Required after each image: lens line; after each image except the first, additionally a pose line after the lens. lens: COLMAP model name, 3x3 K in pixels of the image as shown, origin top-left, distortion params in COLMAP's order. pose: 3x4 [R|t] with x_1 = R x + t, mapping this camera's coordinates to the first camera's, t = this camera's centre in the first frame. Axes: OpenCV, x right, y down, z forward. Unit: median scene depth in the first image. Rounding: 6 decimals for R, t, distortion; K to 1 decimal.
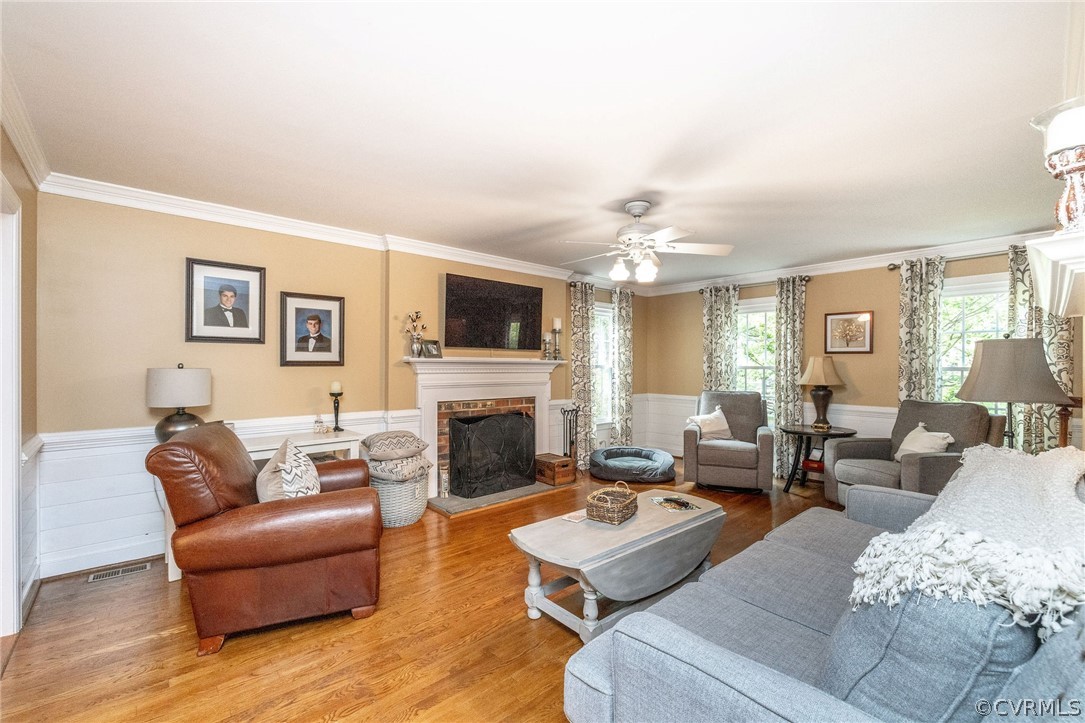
lens RADIAL K [[455.7, 0, 540.0], [0, 455.7, 361.1], [0, 0, 1]] dist [-0.004287, -0.000702]
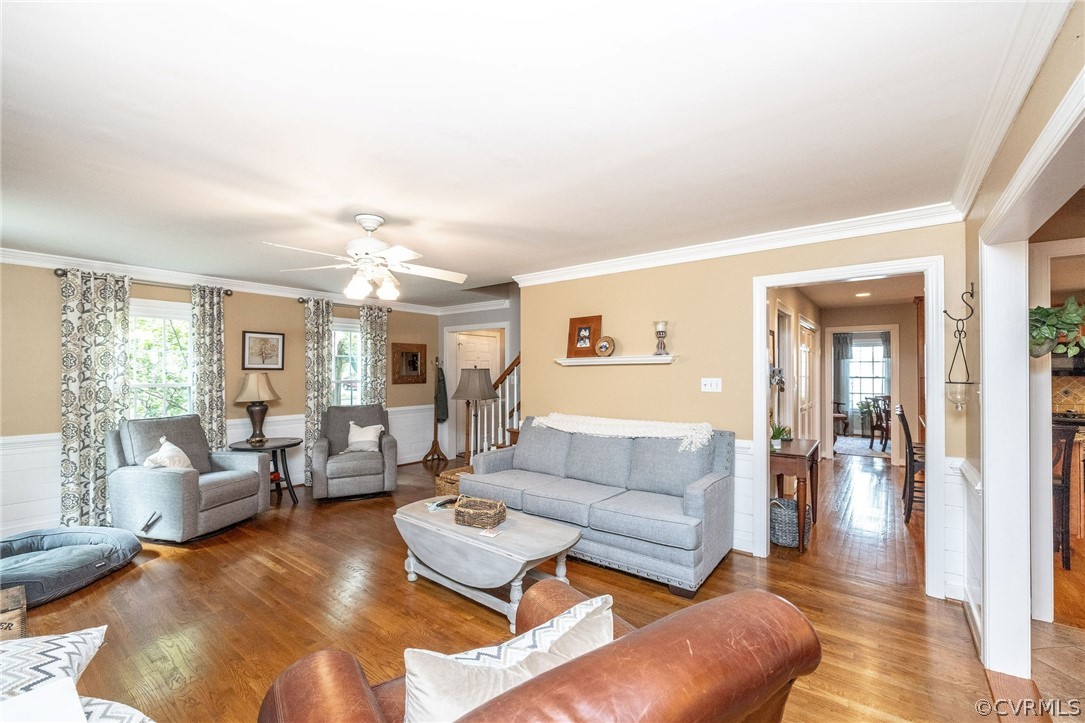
lens RADIAL K [[455.7, 0, 544.0], [0, 455.7, 367.3], [0, 0, 1]] dist [-0.004287, -0.000702]
pose [[-0.185436, 0.001196, 0.982656, -1.194048], [-0.008813, 0.999957, -0.002880, -0.060098], [-0.982617, -0.009194, -0.185417, 1.253030]]
